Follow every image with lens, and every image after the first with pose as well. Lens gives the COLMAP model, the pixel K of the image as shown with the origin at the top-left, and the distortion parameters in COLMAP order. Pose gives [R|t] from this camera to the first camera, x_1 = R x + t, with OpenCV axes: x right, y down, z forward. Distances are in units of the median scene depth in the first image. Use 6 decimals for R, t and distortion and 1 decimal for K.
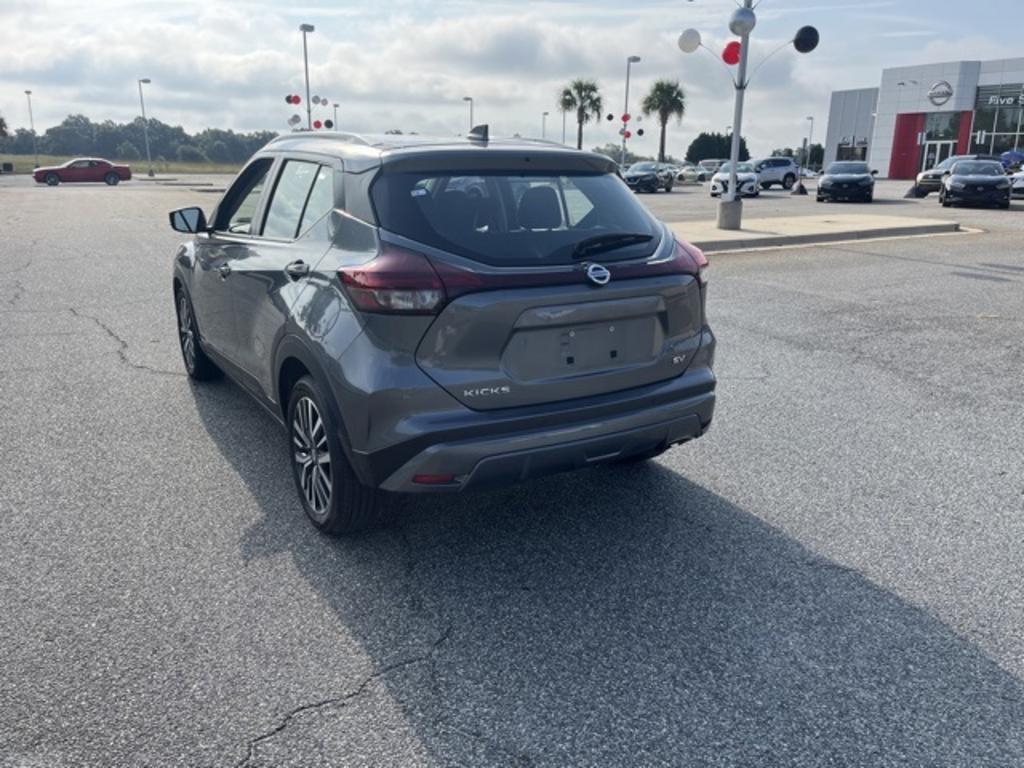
lens RADIAL K [[795.9, 0, 518.4], [0, 795.9, 369.2], [0, 0, 1]] dist [0.088930, -0.134151]
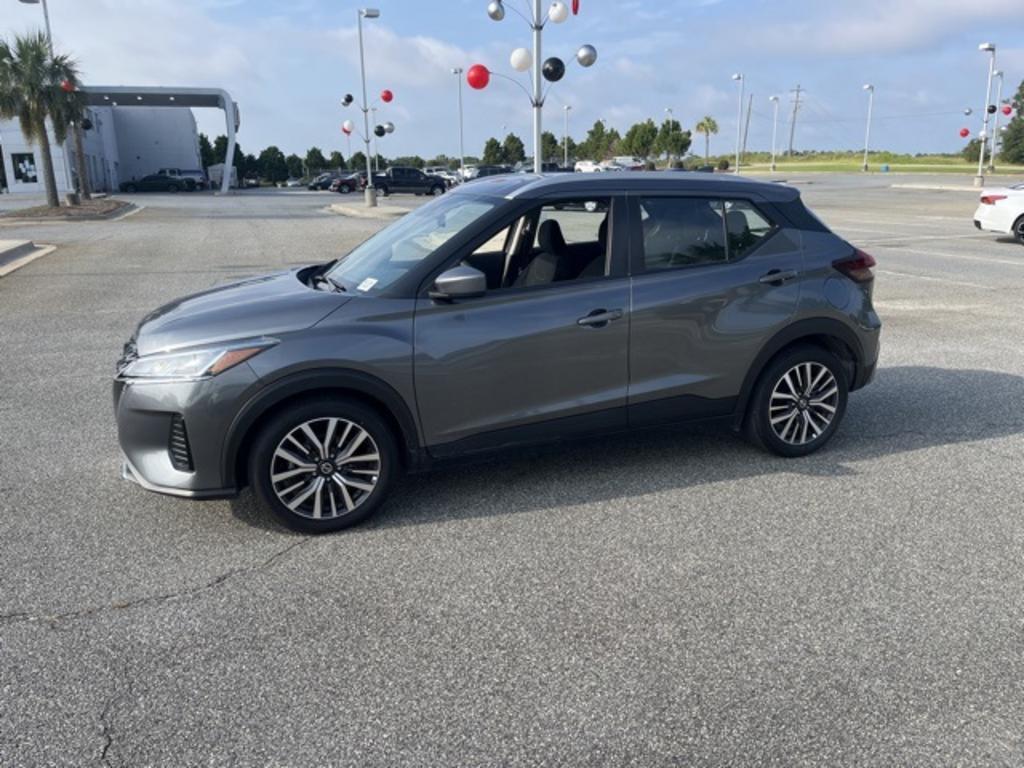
lens RADIAL K [[795.9, 0, 518.4], [0, 795.9, 369.2], [0, 0, 1]] dist [0.088930, -0.134151]
pose [[0.171252, -0.244827, 0.954323, -0.242717], [0.256477, 0.946314, 0.196748, -0.051424], [-0.951258, 0.211068, 0.224851, 0.167069]]
